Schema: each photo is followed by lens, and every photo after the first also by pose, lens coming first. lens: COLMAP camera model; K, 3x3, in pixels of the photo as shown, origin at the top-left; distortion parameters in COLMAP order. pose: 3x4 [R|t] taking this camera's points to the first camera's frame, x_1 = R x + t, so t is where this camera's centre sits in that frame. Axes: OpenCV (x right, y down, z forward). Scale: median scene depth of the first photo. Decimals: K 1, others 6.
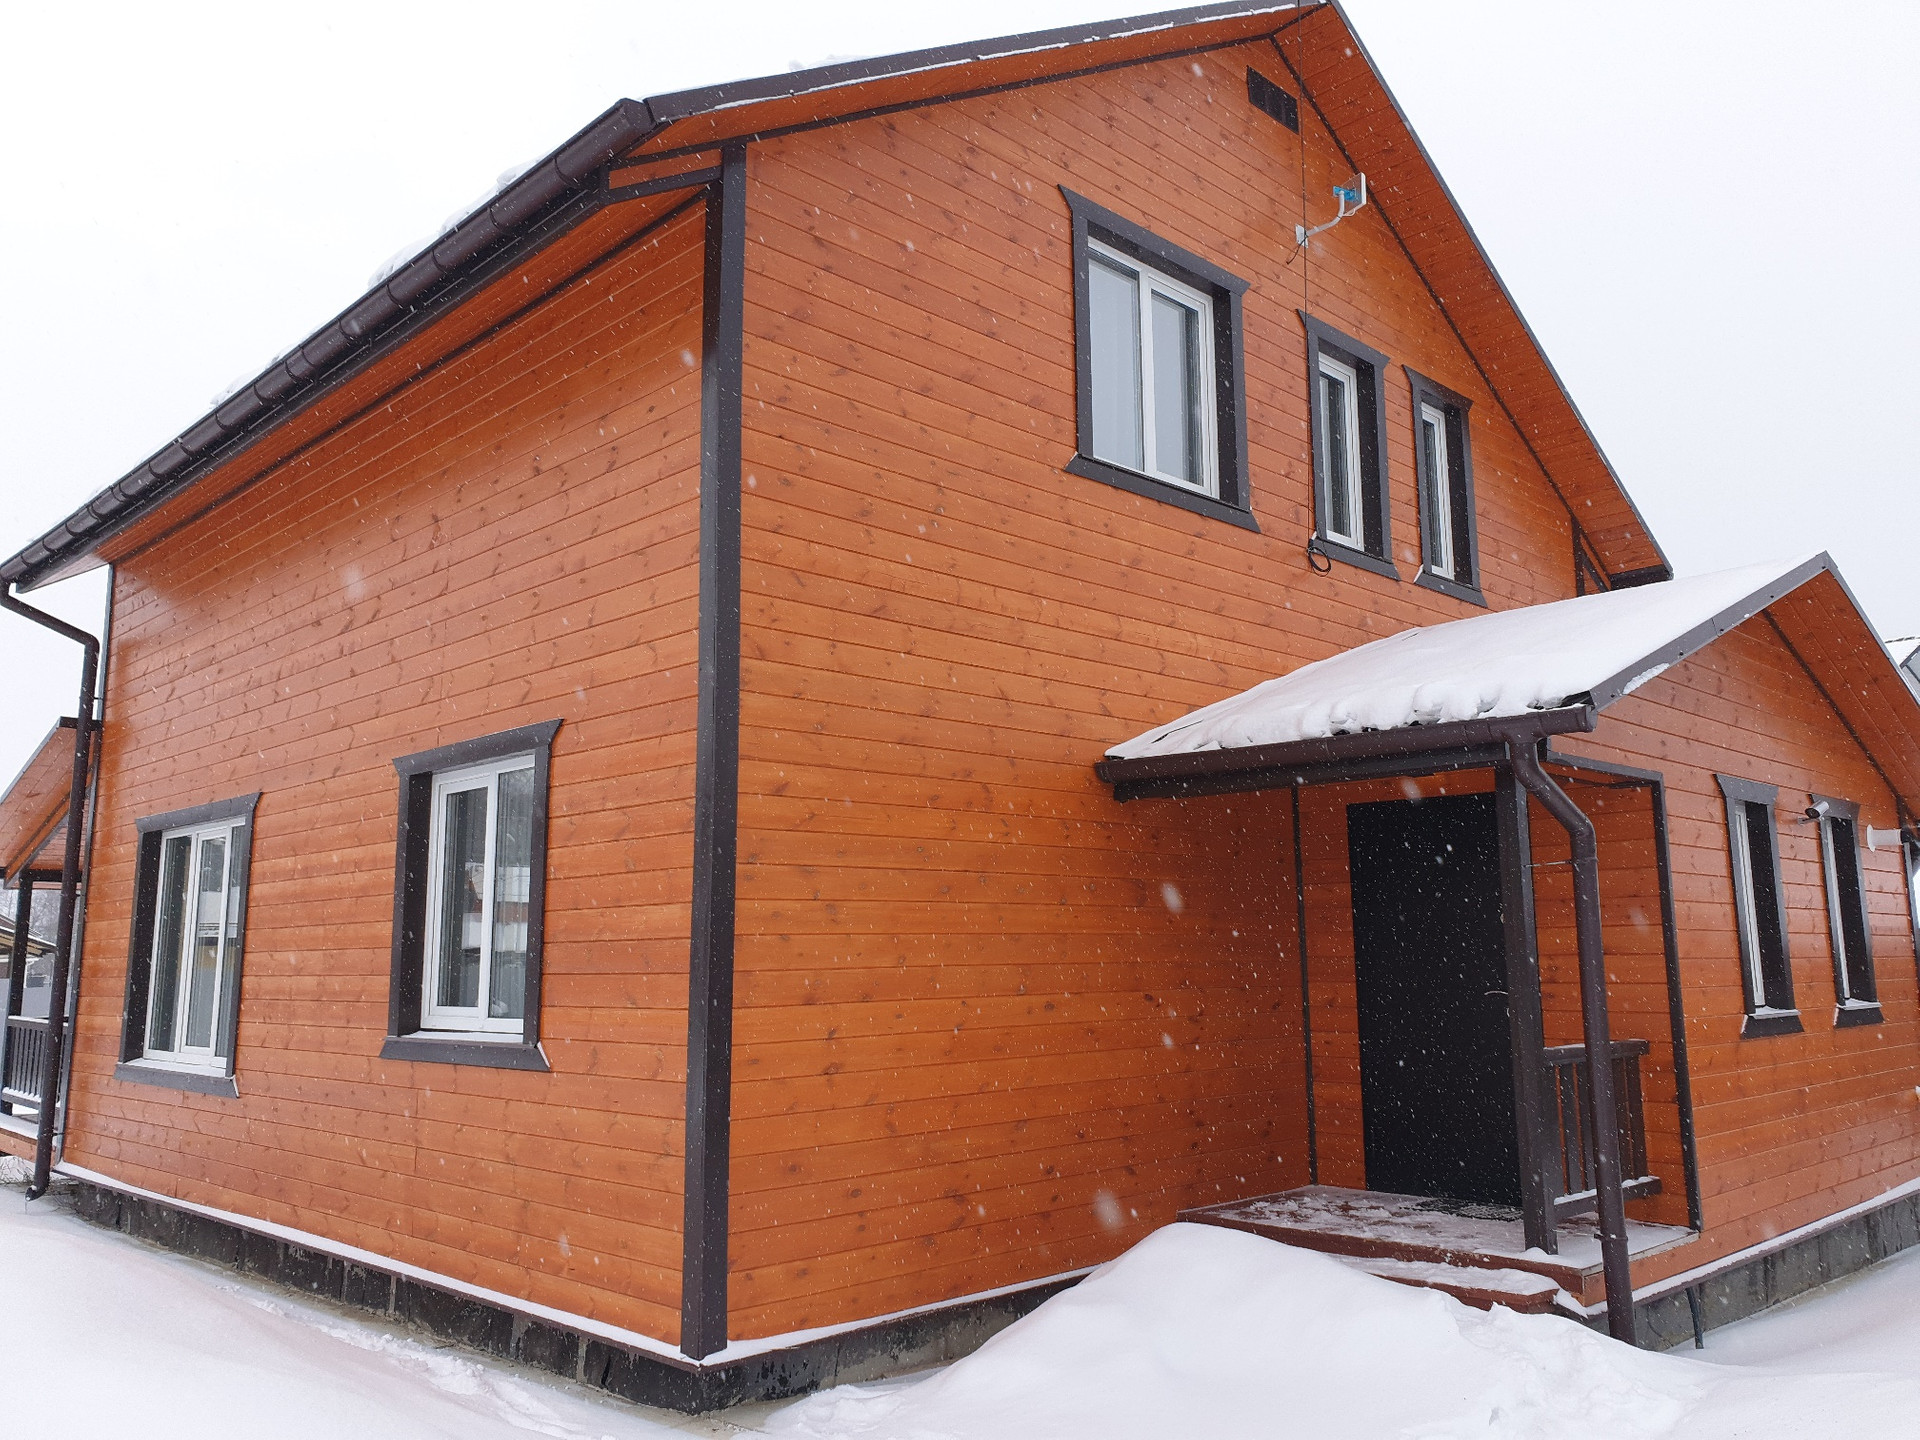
lens RADIAL K [[1498.8, 0, 974.1], [0, 1498.8, 708.0], [0, 0, 1]] dist [0.047275, -0.034411]
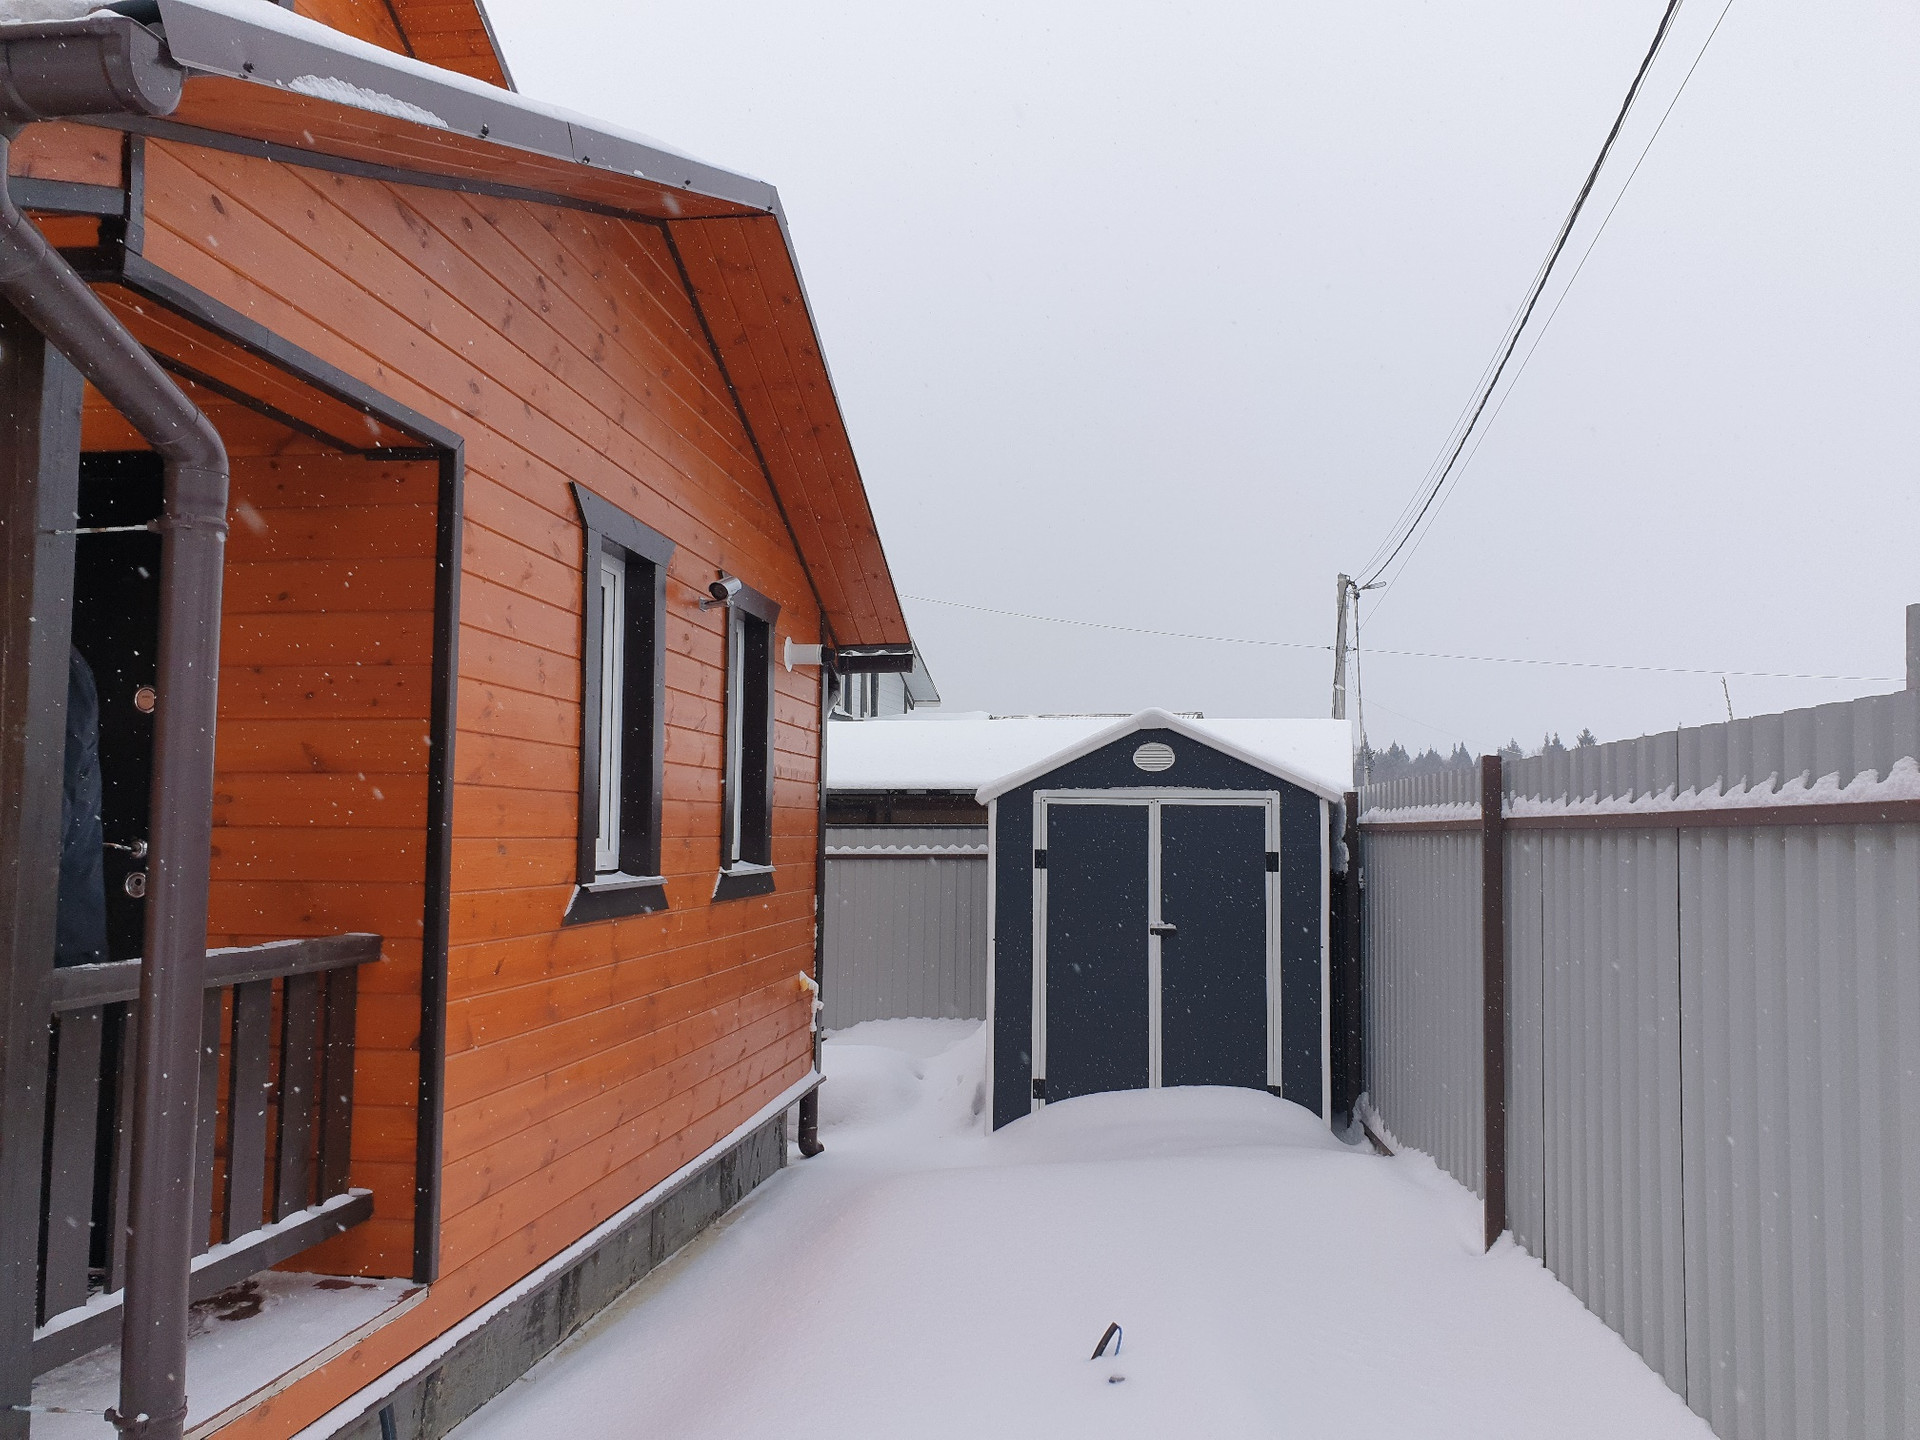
lens RADIAL K [[1498.8, 0, 969.9], [0, 1498.8, 725.6], [0, 0, 1]] dist [0.047275, -0.034411]
pose [[0.792787, 0.059289, 0.606608, 0.260946], [-0.117487, 0.991458, 0.056642, 0.085307], [-0.598068, -0.116174, 0.792981, 0.430059]]
